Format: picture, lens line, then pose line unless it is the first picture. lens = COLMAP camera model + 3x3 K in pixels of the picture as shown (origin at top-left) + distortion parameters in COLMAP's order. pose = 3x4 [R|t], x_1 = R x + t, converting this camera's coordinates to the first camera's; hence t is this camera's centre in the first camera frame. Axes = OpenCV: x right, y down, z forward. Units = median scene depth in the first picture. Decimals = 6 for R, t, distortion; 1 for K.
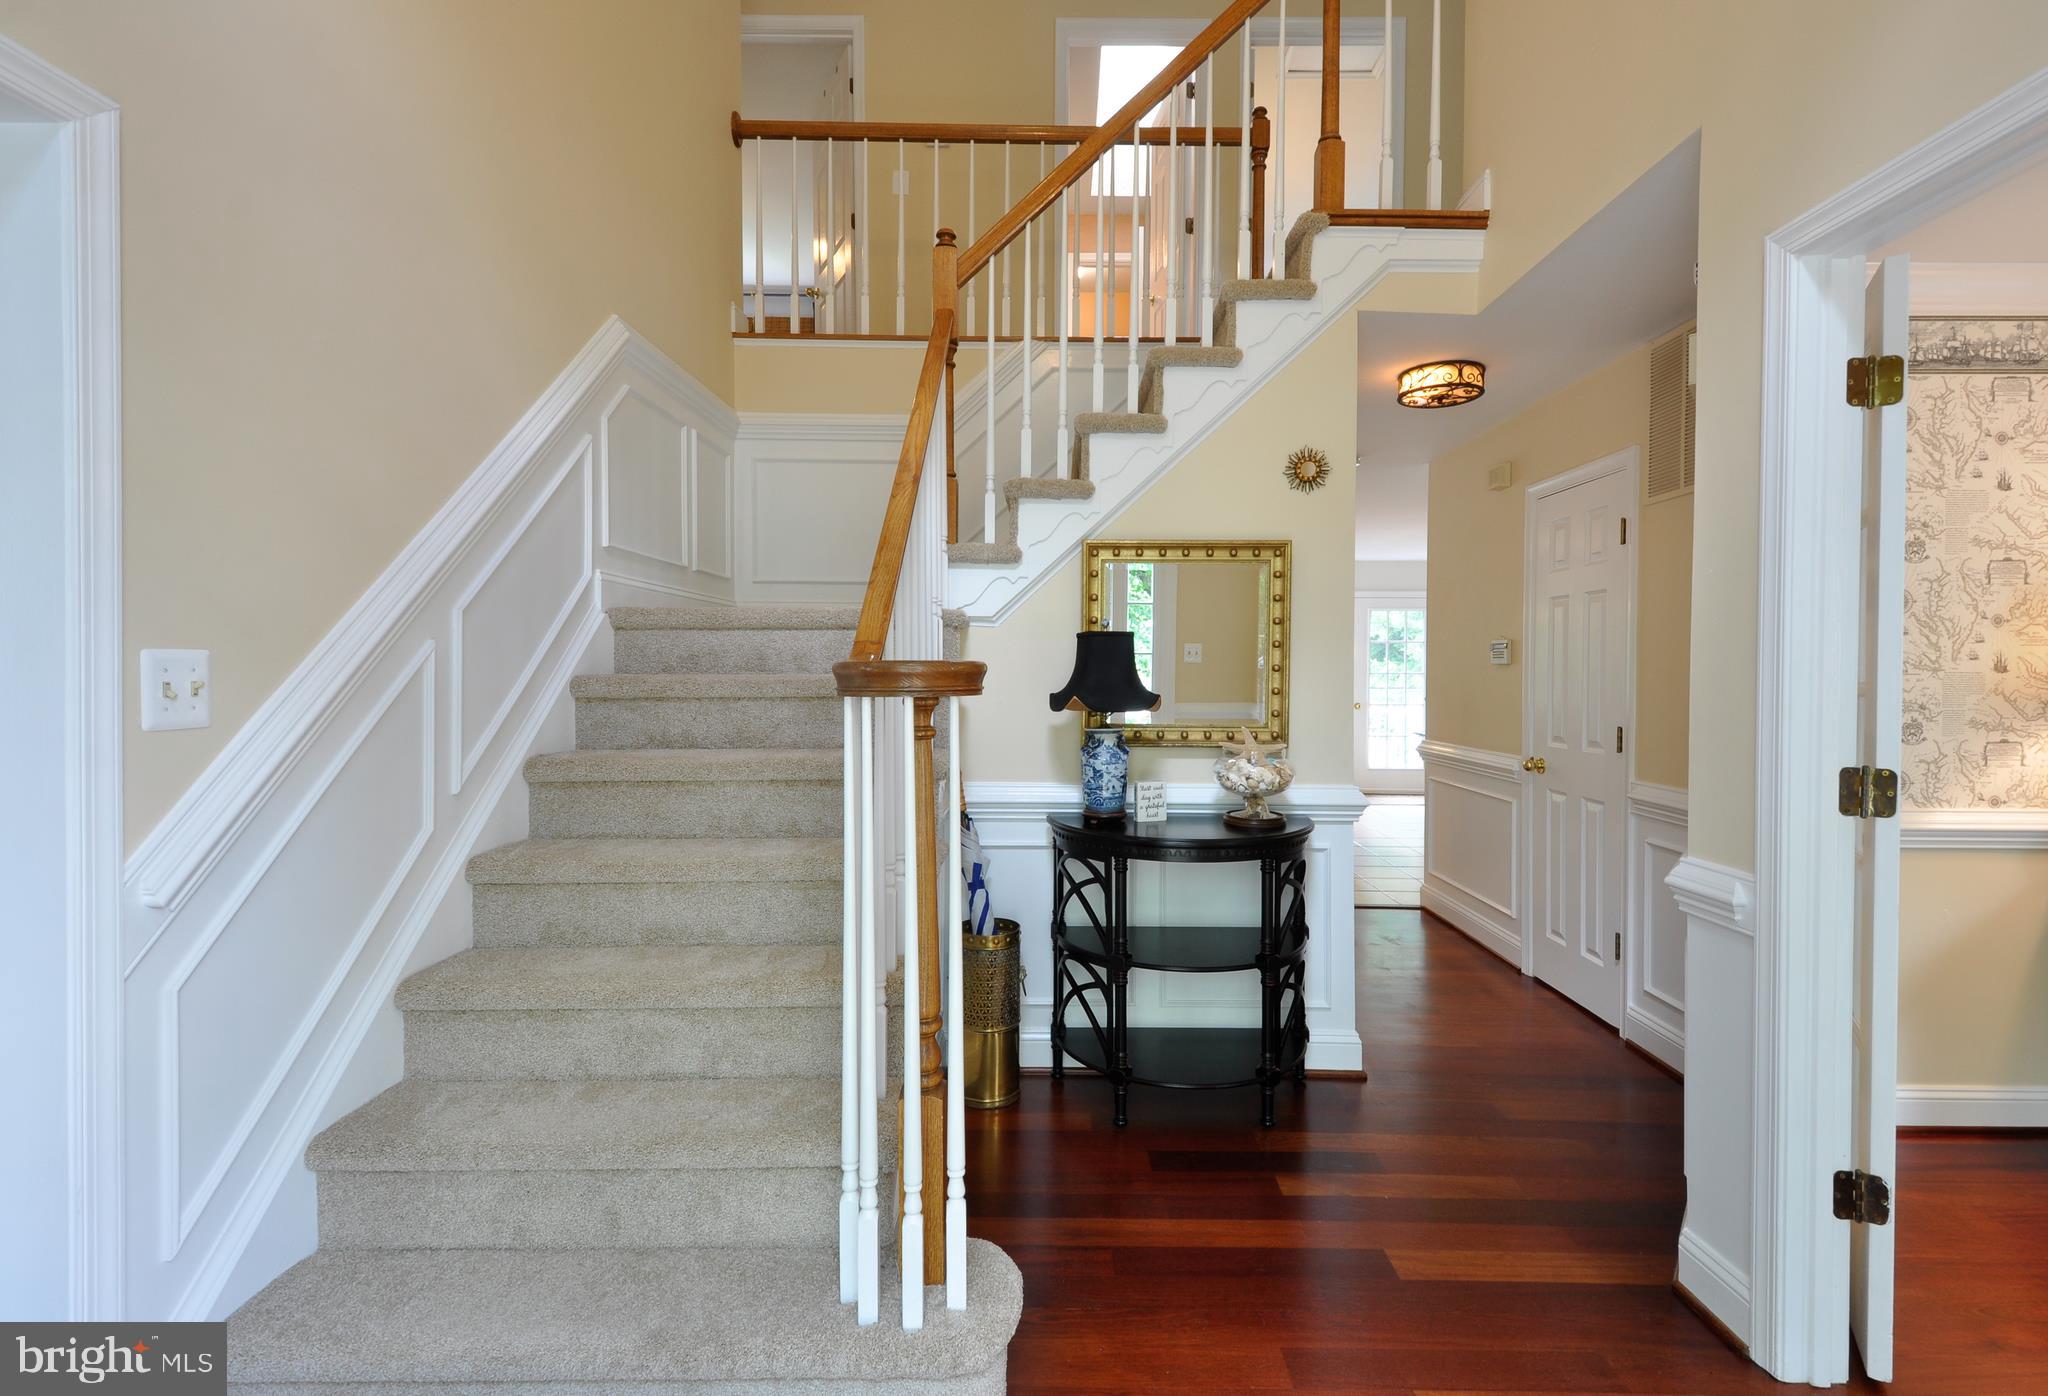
lens RADIAL K [[922.6, 0, 1010.7], [0, 922.6, 676.2], [0, 0, 1]] dist [0.029159, -0.024307]
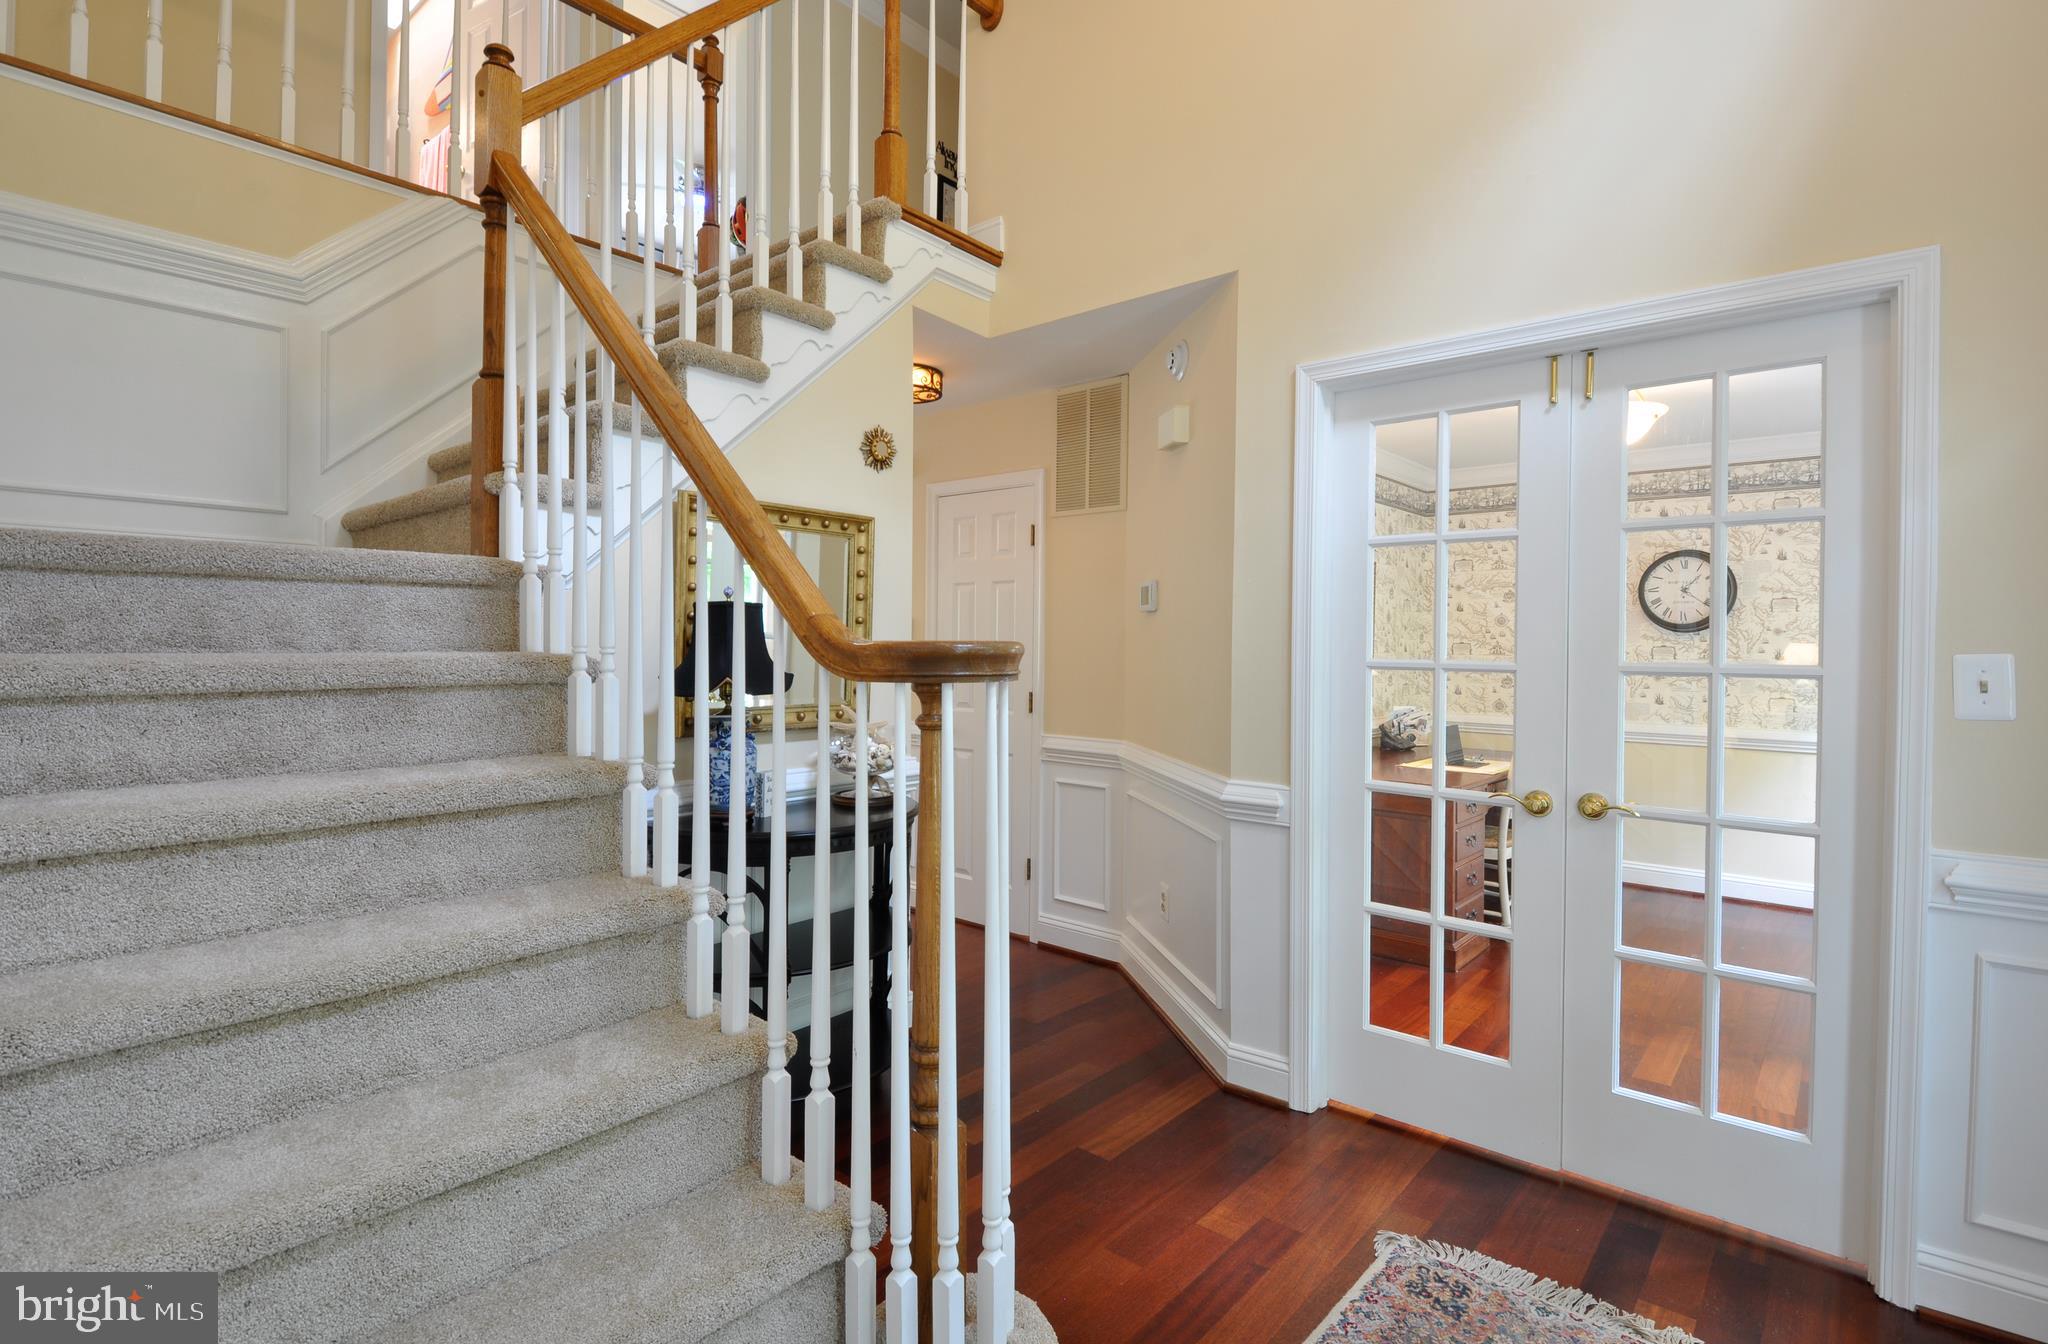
lens RADIAL K [[976.2, 0, 1023.7], [0, 976.2, 658.6], [0, 0, 1]] dist [-0.012586, 0.000050]
pose [[0.647881, -0.008839, 0.761690, -0.398108], [0.004673, 0.999960, 0.007629, -0.000718], [-0.761727, -0.001383, 0.647896, 0.187630]]
